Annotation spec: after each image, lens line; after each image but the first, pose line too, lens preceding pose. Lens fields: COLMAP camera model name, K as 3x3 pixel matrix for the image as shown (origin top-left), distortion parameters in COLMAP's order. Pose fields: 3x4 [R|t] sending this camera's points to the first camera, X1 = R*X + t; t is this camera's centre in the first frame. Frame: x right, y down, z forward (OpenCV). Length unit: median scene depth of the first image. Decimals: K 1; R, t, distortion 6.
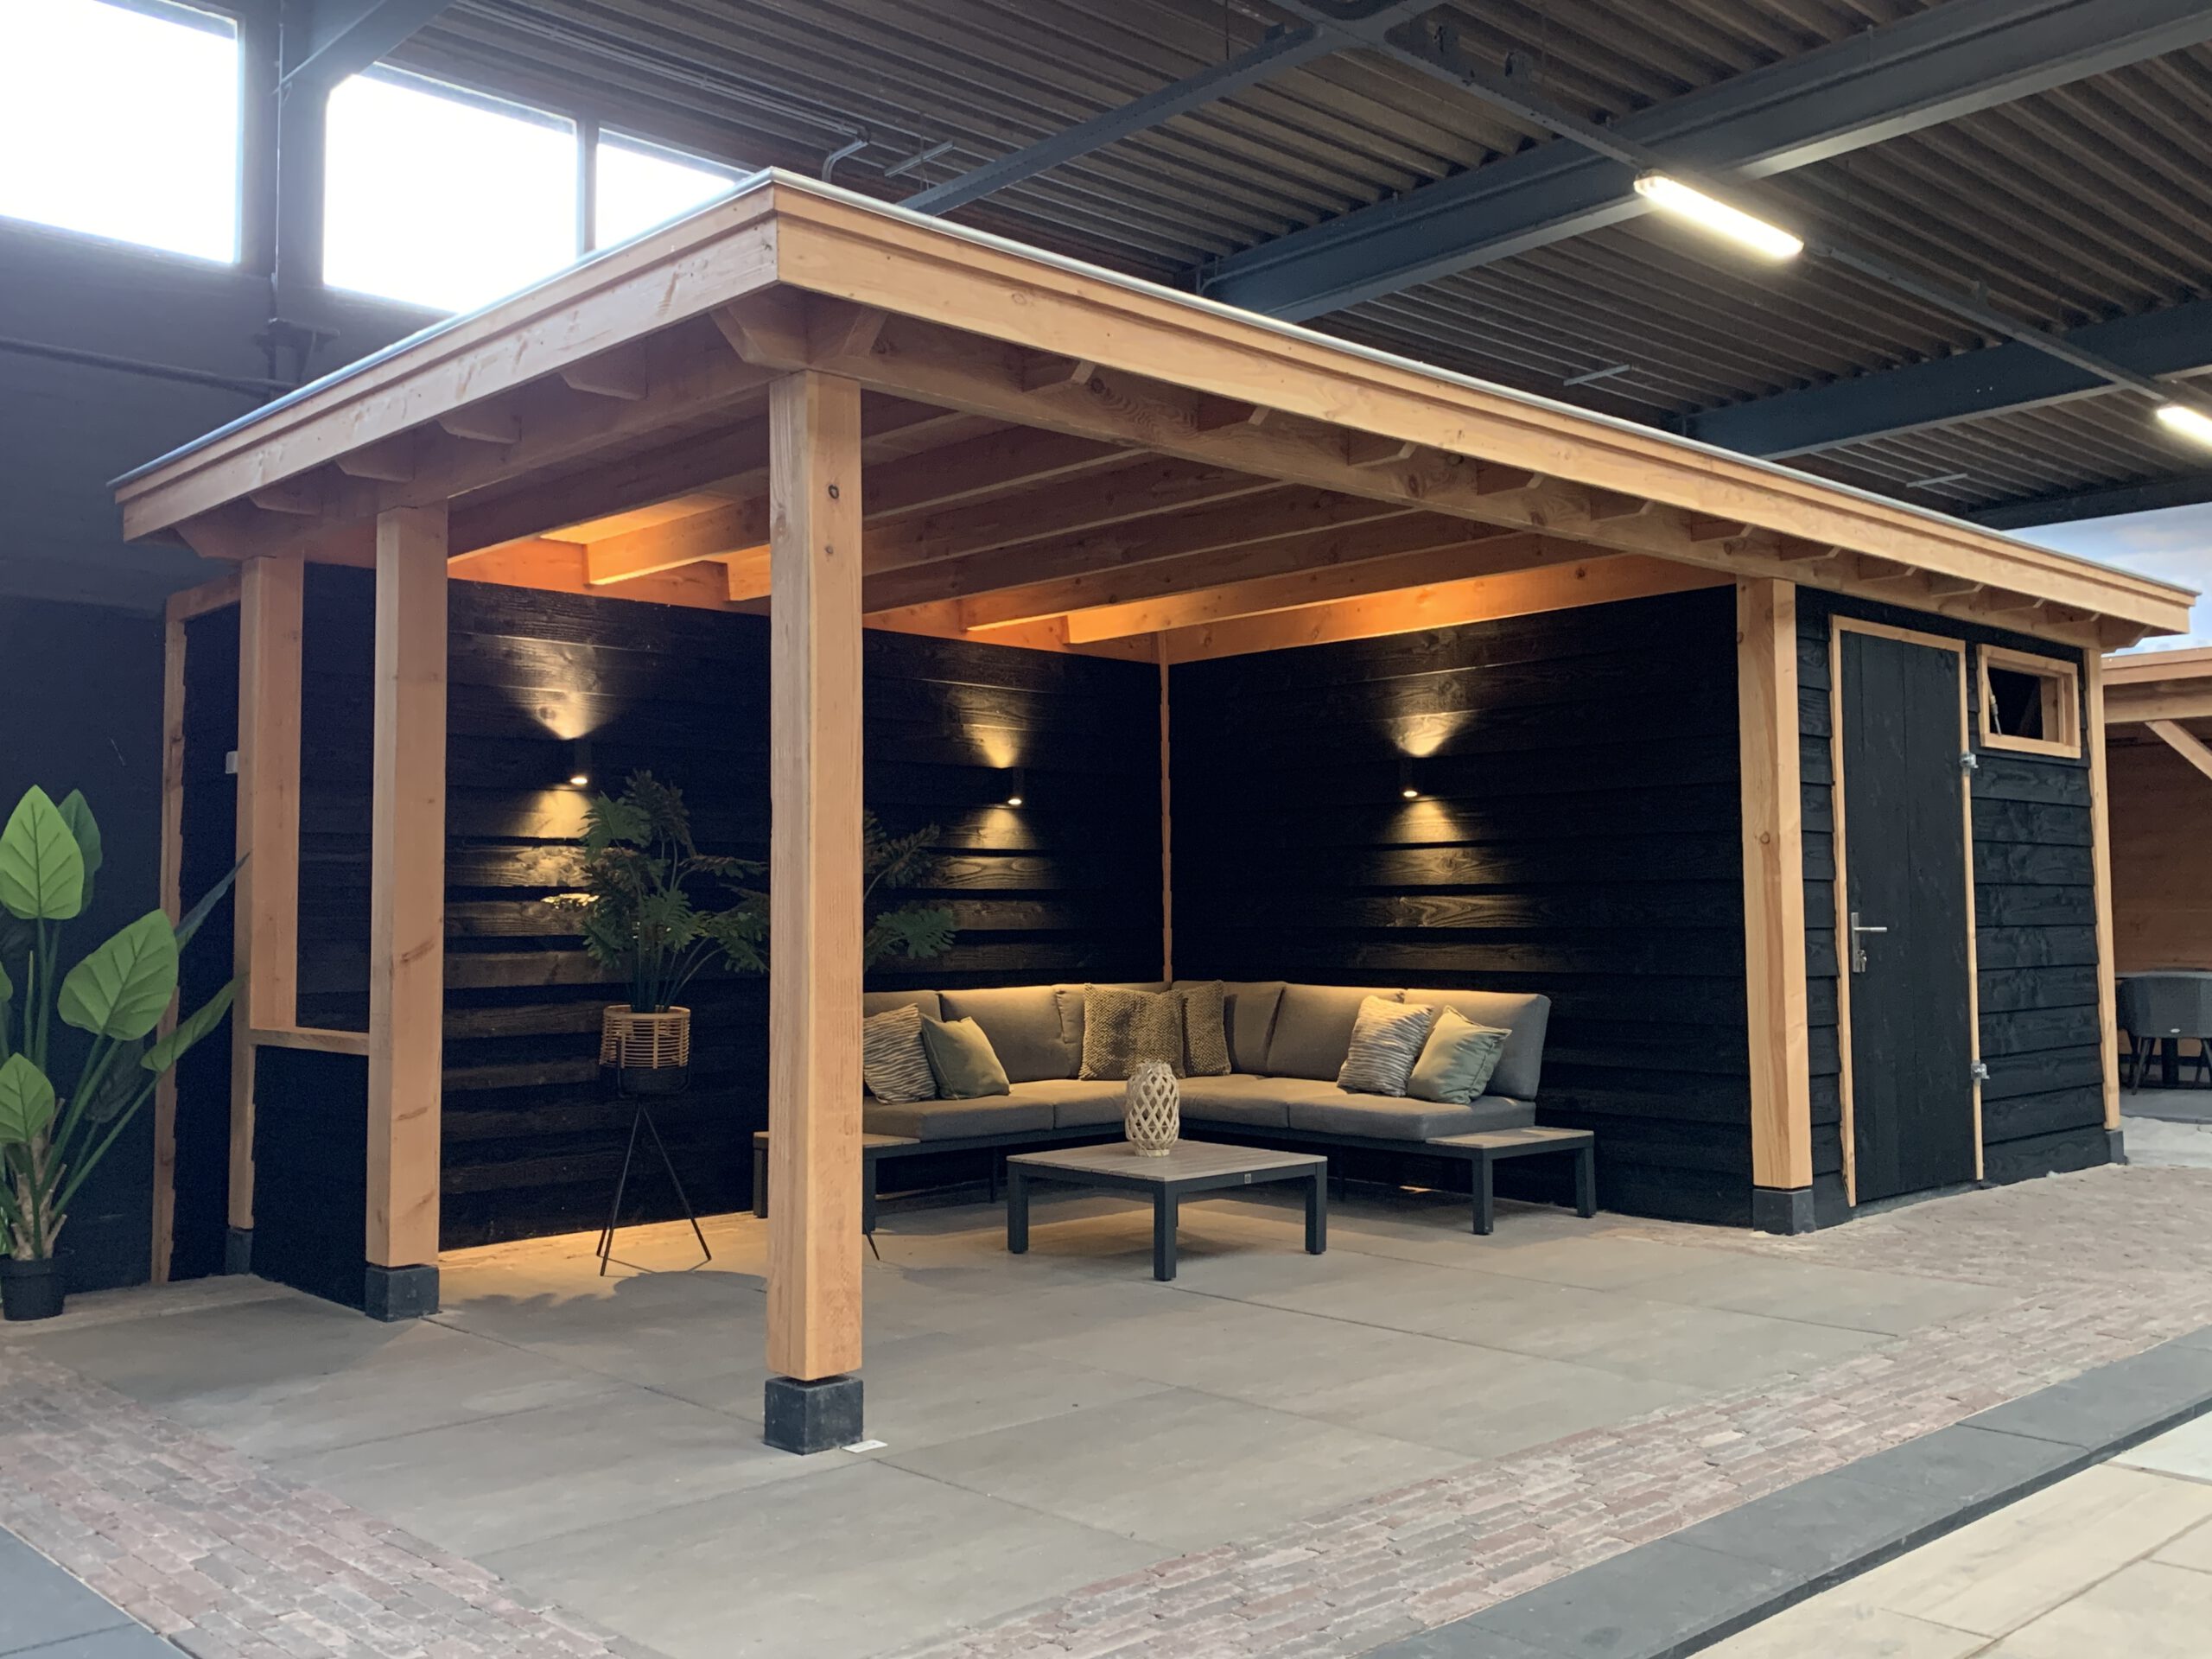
lens RADIAL K [[2042.7, 0, 1088.6], [0, 2042.7, 808.5], [0, 0, 1]] dist [0.063011, 0.000000]
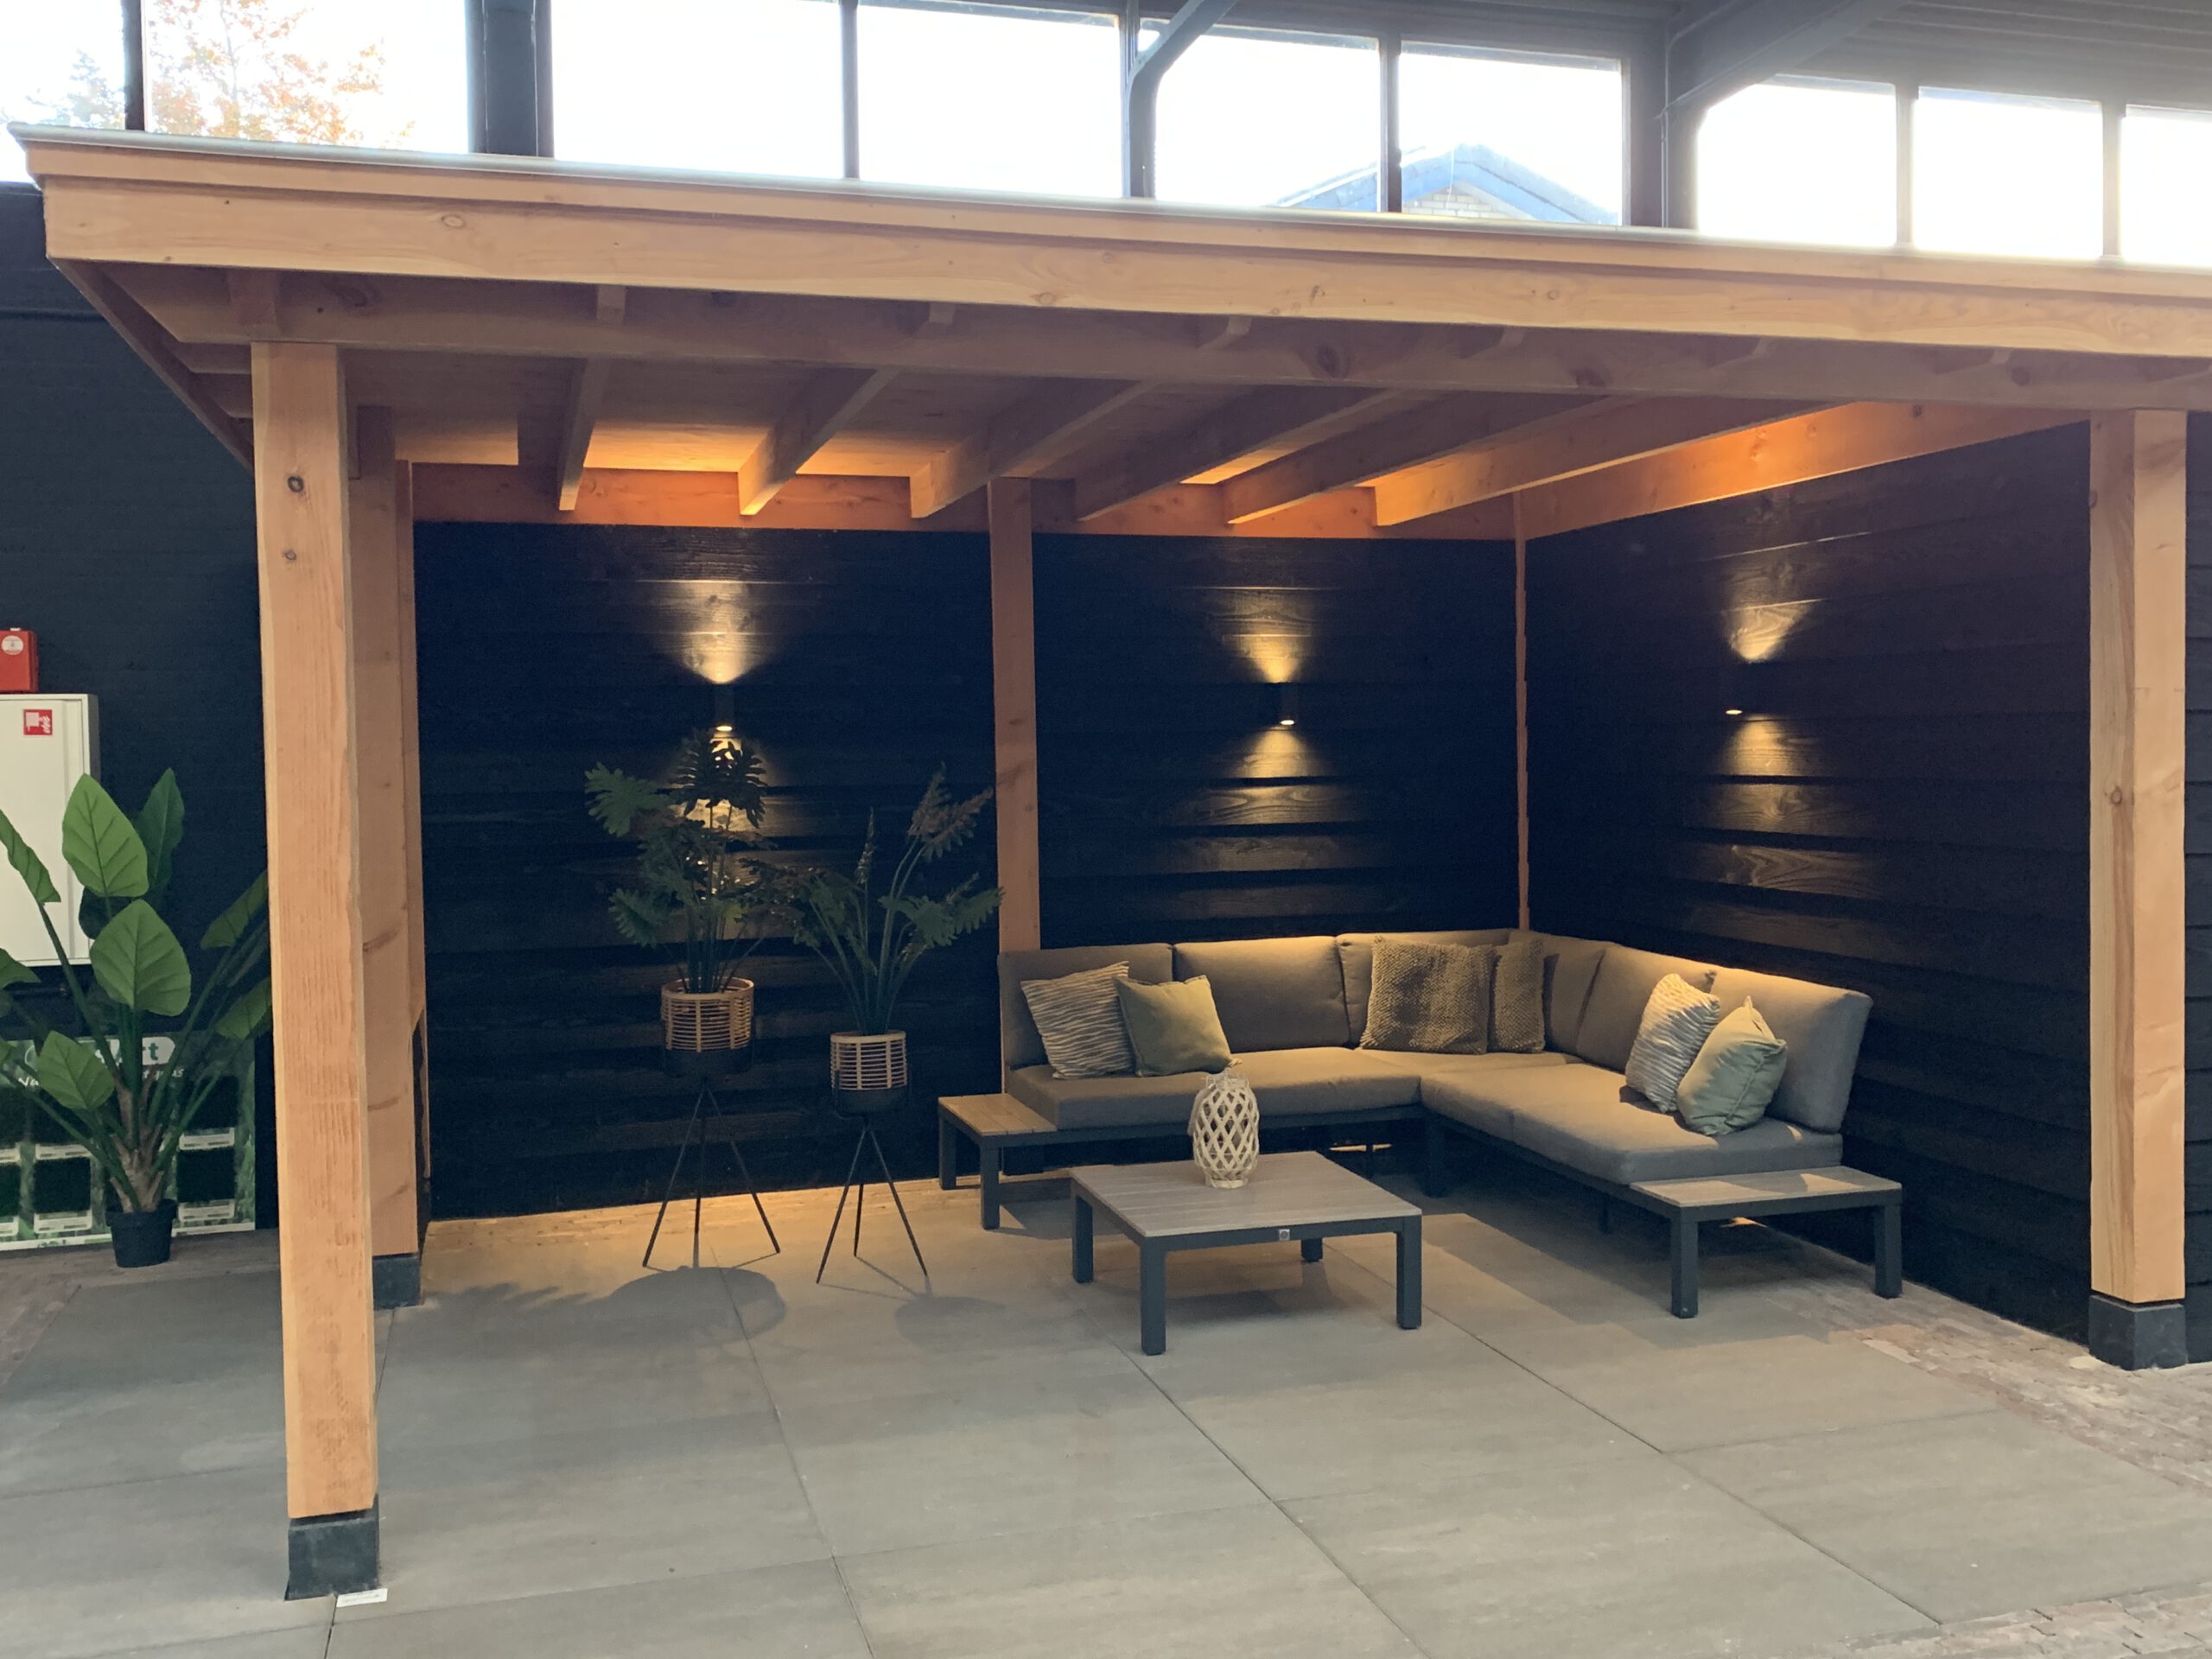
lens RADIAL K [[2042.7, 0, 1111.6], [0, 2042.7, 854.0], [0, 0, 1]] dist [0.063011, 0.000000]
pose [[0.892918, 0.017990, -0.449859, 0.312985], [0.034464, 0.993538, 0.108139, -0.048258], [0.448898, -0.112063, 0.886529, 0.220973]]
